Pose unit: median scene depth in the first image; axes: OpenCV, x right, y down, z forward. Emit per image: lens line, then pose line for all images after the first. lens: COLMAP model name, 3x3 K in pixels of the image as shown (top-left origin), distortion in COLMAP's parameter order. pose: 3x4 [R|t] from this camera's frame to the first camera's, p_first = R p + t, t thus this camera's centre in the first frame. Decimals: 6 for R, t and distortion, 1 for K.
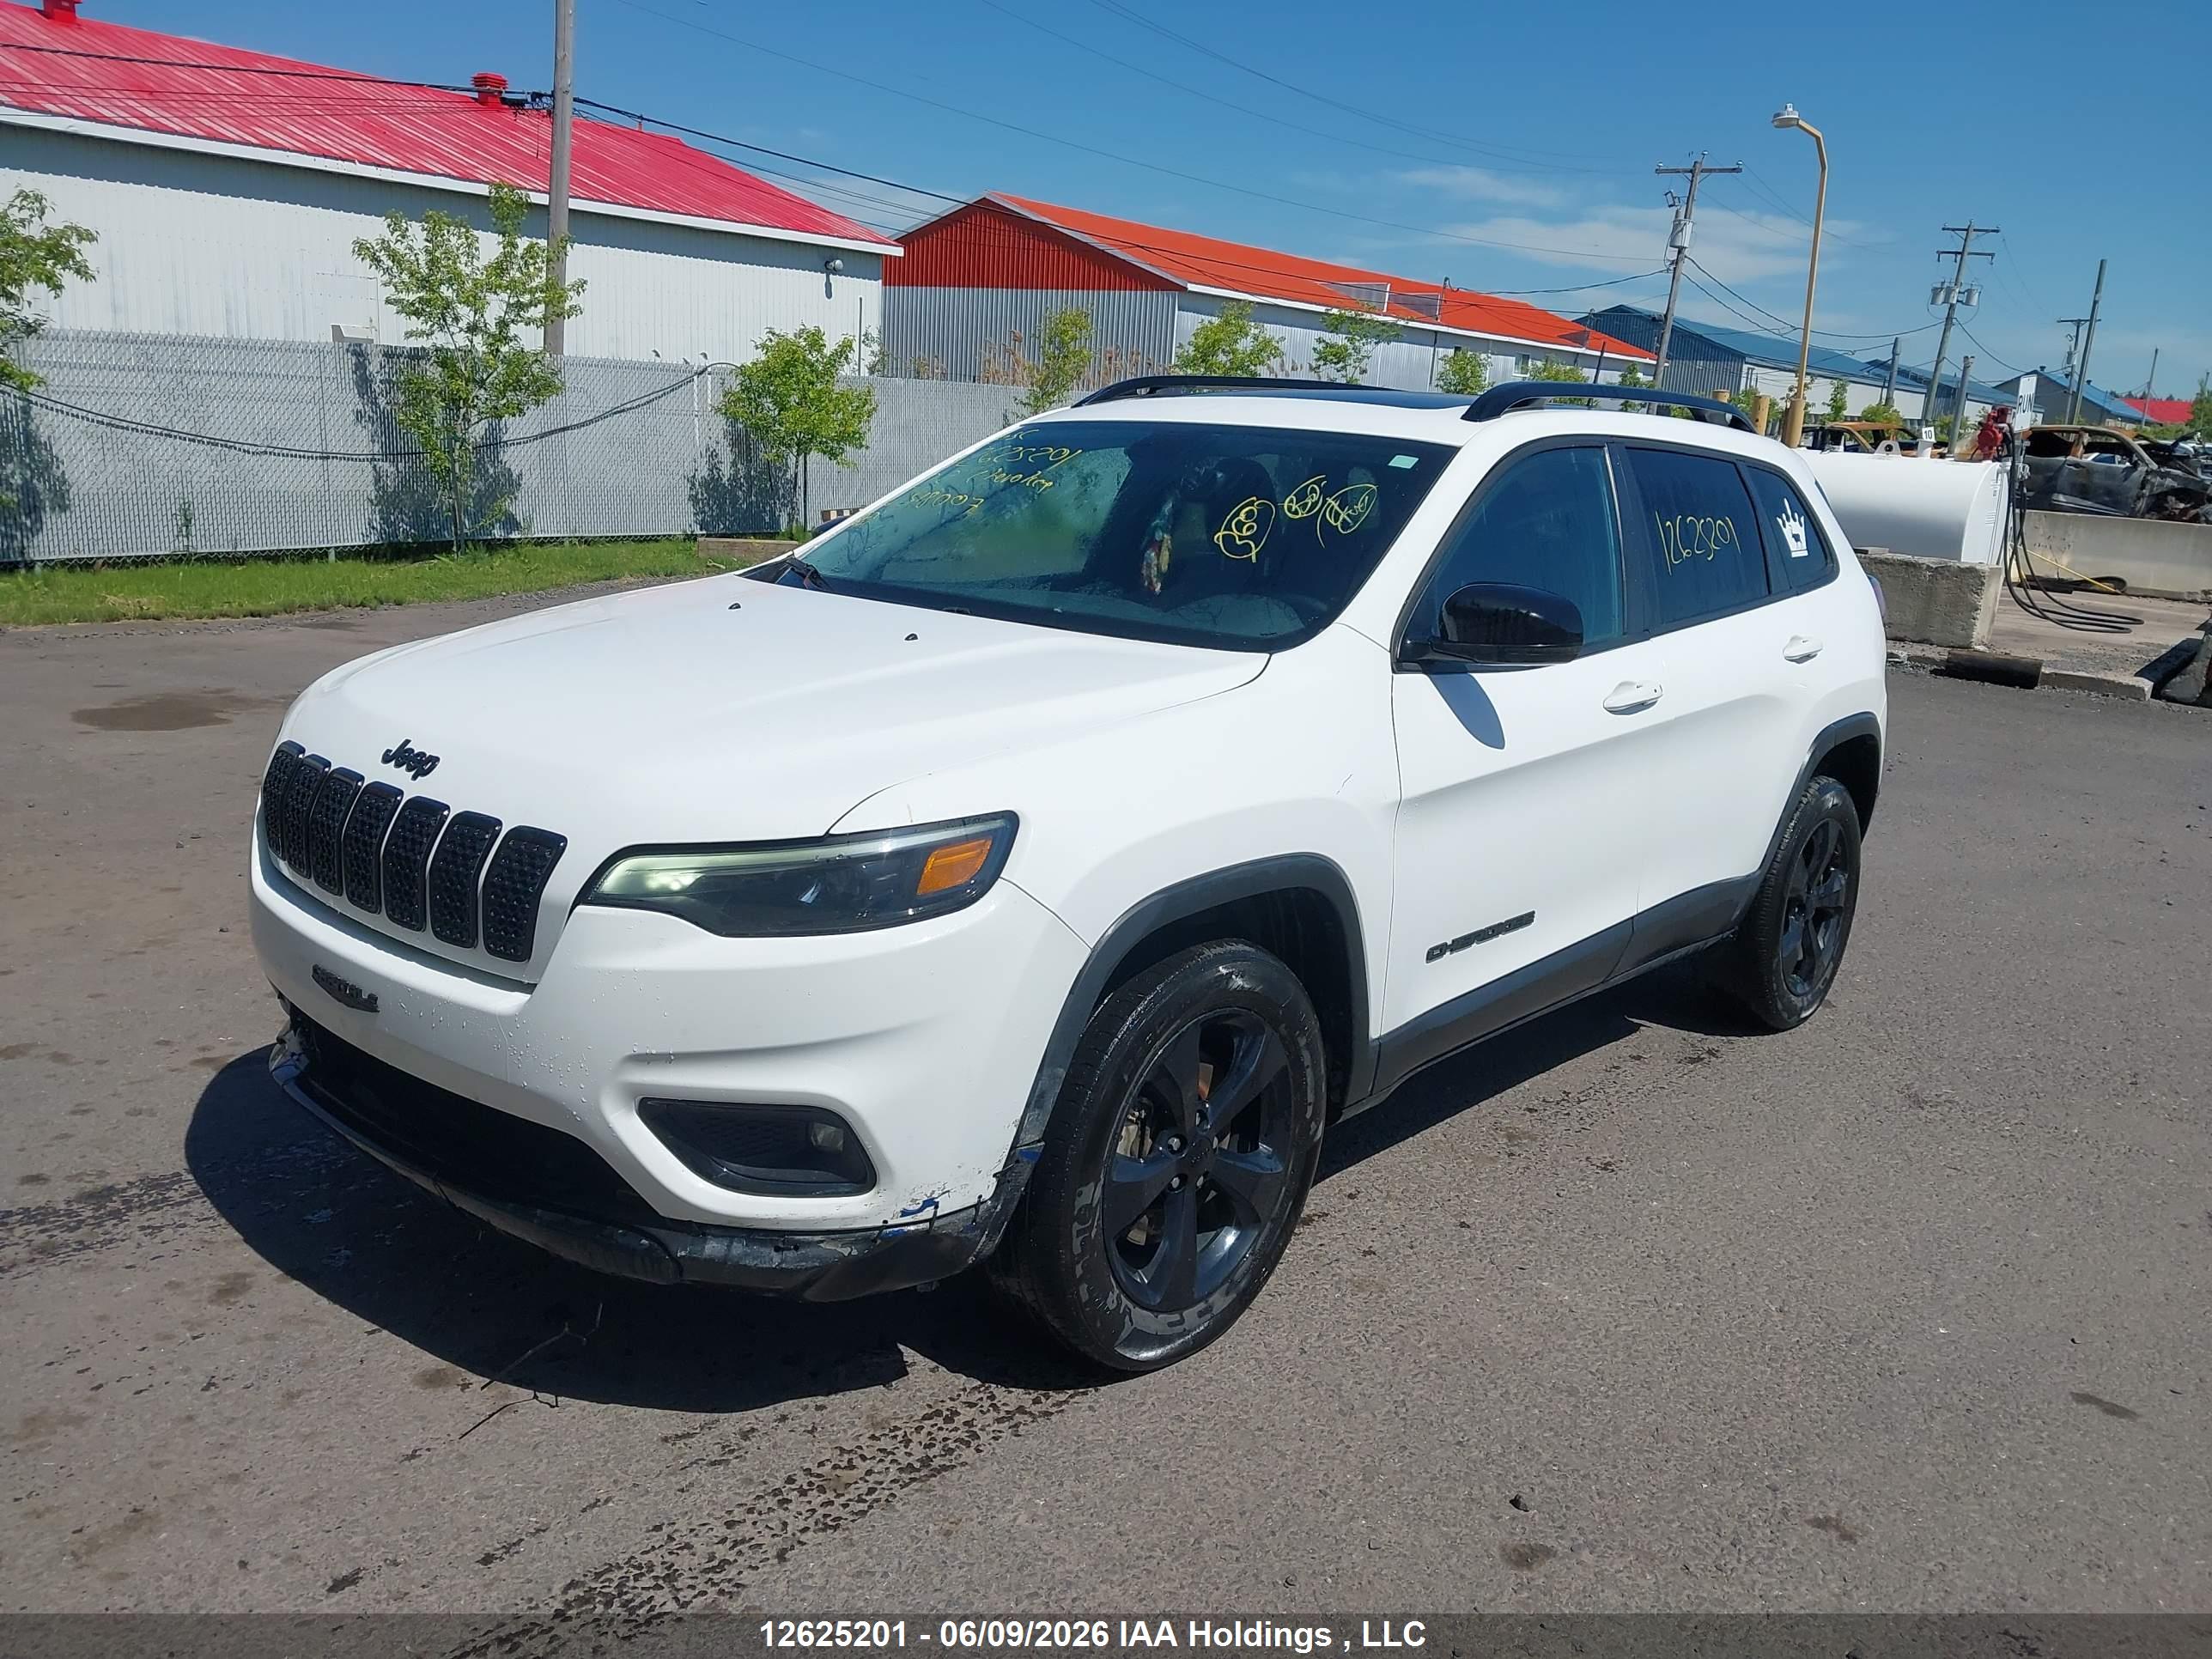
lens RADIAL K [[1764.6, 0, 1113.4], [0, 1764.6, 816.4], [0, 0, 1]] dist [0.071967, -0.111076]
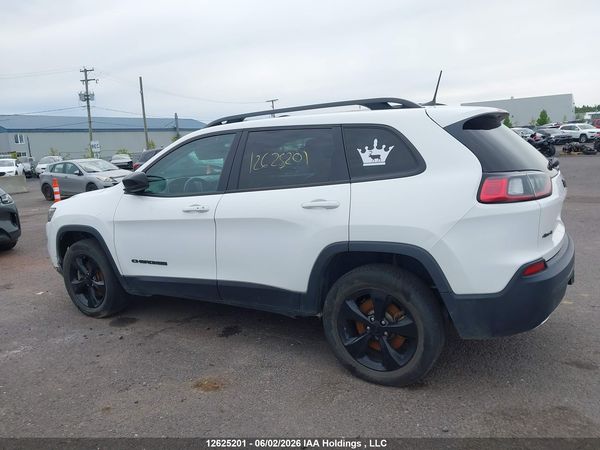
lens RADIAL K [[478.6, 0, 302.0], [0, 478.6, 221.5], [0, 0, 1]] dist [0.071967, -0.111076]
pose [[0.165938, 0.087548, -0.982242, 1.279088], [-0.147259, 0.987083, 0.063102, -0.137422], [0.975079, 0.134173, 0.176687, 1.093694]]
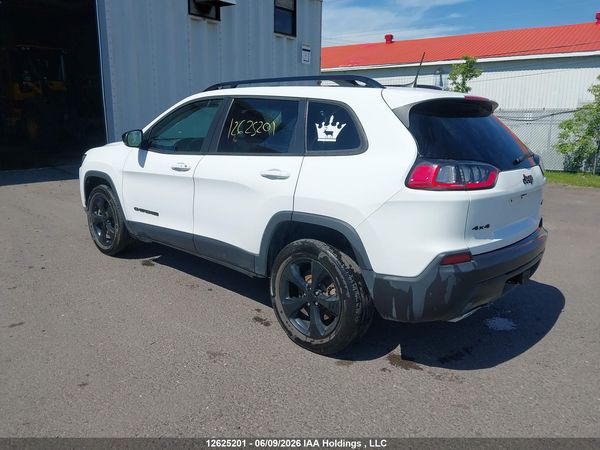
lens RADIAL K [[478.6, 0, 302.0], [0, 478.6, 221.5], [0, 0, 1]] dist [0.071967, -0.111076]
pose [[-0.010861, 0.163006, -0.986565, 1.340664], [-0.239026, 0.957598, 0.160851, -0.186374], [0.970952, 0.237562, 0.028563, 1.303581]]
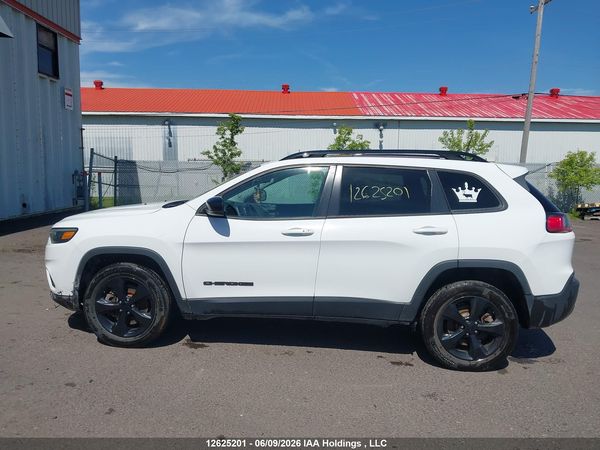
lens RADIAL K [[478.6, 0, 302.0], [0, 478.6, 221.5], [0, 0, 1]] dist [0.071967, -0.111076]
pose [[0.609614, 0.048862, -0.791191, 1.129024], [-0.163668, 0.984351, -0.065315, -0.027396], [0.775618, 0.169310, 0.608072, 0.428758]]
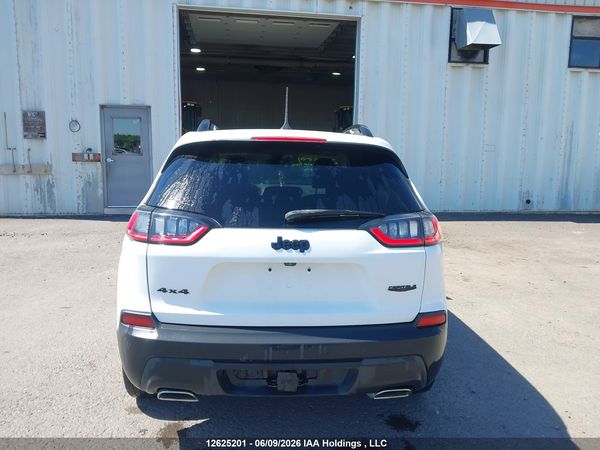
lens RADIAL K [[494.8, 0, 315.8], [0, 494.8, 223.8], [0, 0, 1]] dist [0.014197, 0.011223]
pose [[-0.700828, 0.028691, -0.712753, 0.943361], [-0.210291, 0.946475, 0.244872, -0.392224], [0.681629, 0.321499, -0.657282, 2.080989]]
